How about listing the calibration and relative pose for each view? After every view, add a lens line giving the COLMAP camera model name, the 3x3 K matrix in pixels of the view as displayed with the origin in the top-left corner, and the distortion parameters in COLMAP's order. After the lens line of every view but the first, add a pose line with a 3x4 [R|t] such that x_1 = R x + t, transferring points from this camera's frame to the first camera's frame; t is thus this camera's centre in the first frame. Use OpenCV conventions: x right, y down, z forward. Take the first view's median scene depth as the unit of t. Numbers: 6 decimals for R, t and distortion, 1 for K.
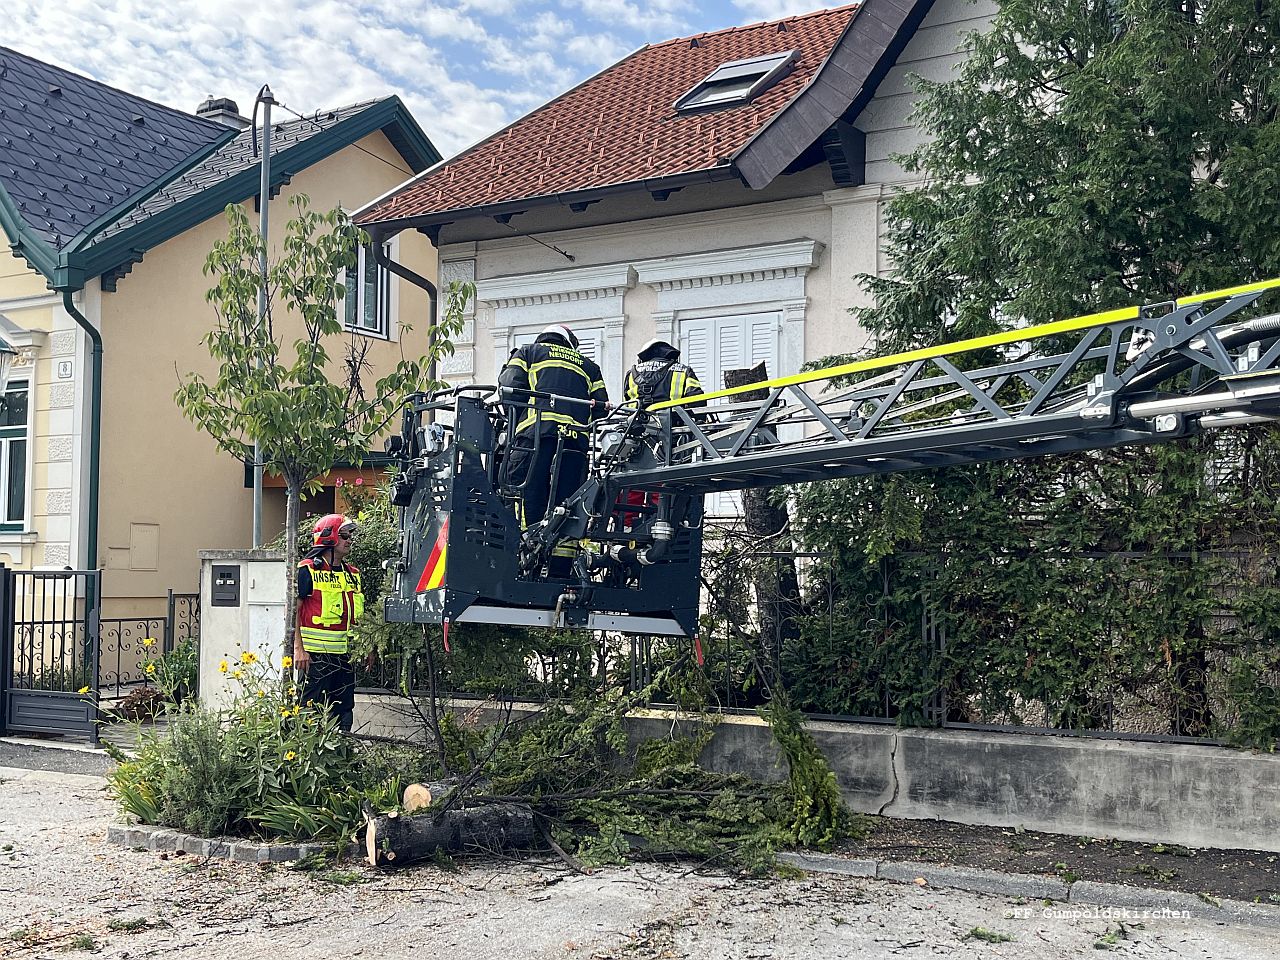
lens RADIAL K [[1461.0, 0, 640.0], [0, 1461.0, 480.0], [0, 0, 1]] dist [0.002411, 0.027505]
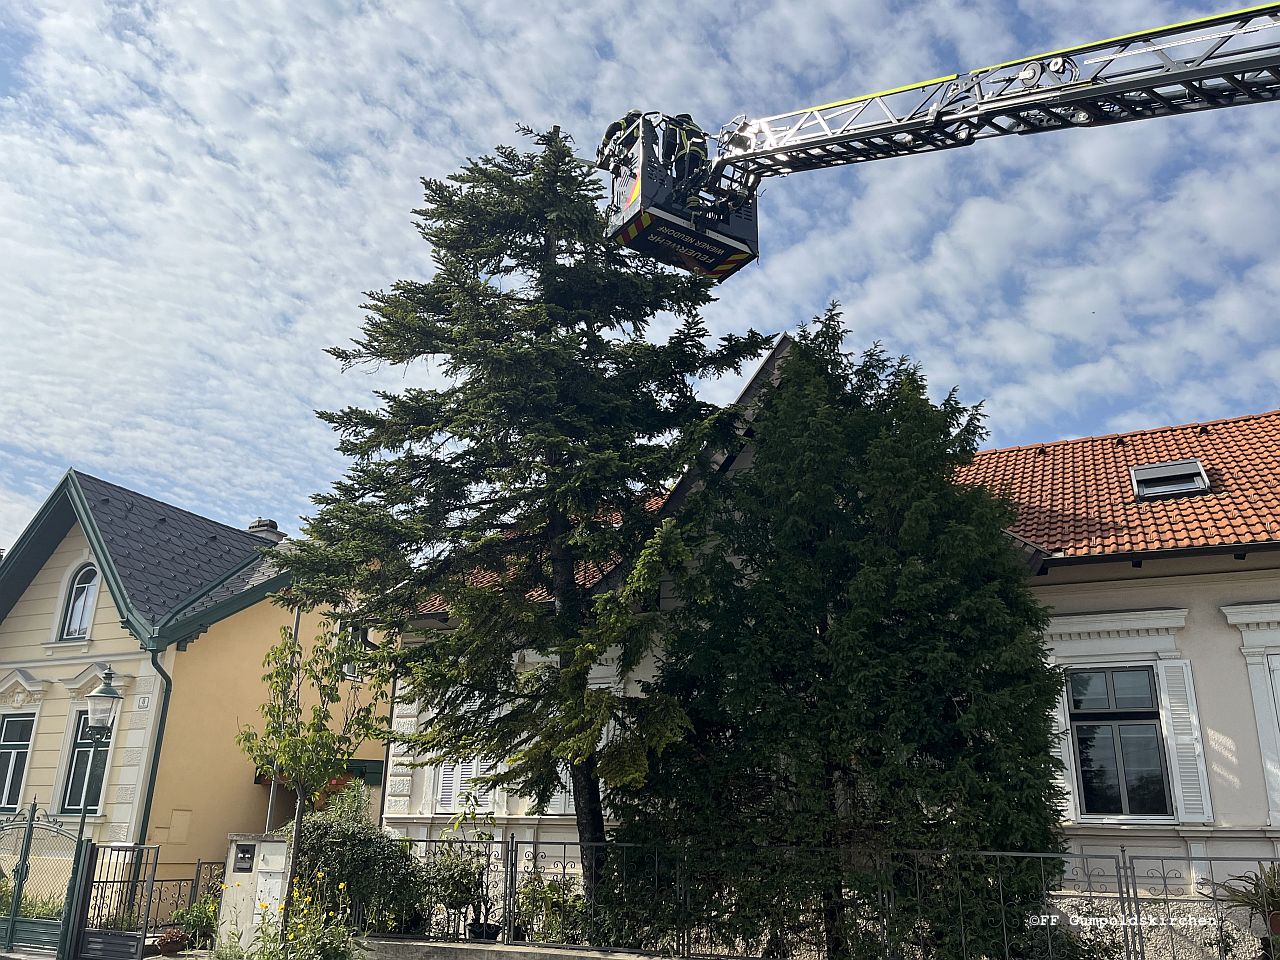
lens RADIAL K [[1017.7, 0, 640.0], [0, 1017.7, 480.0], [0, 0, 1]] dist [0.043213, -0.048028]
pose [[0.994863, 0.047251, 0.089530, 0.017707], [-0.020881, 0.961150, -0.275235, -0.021114], [-0.099057, 0.271952, 0.957199, -0.183586]]
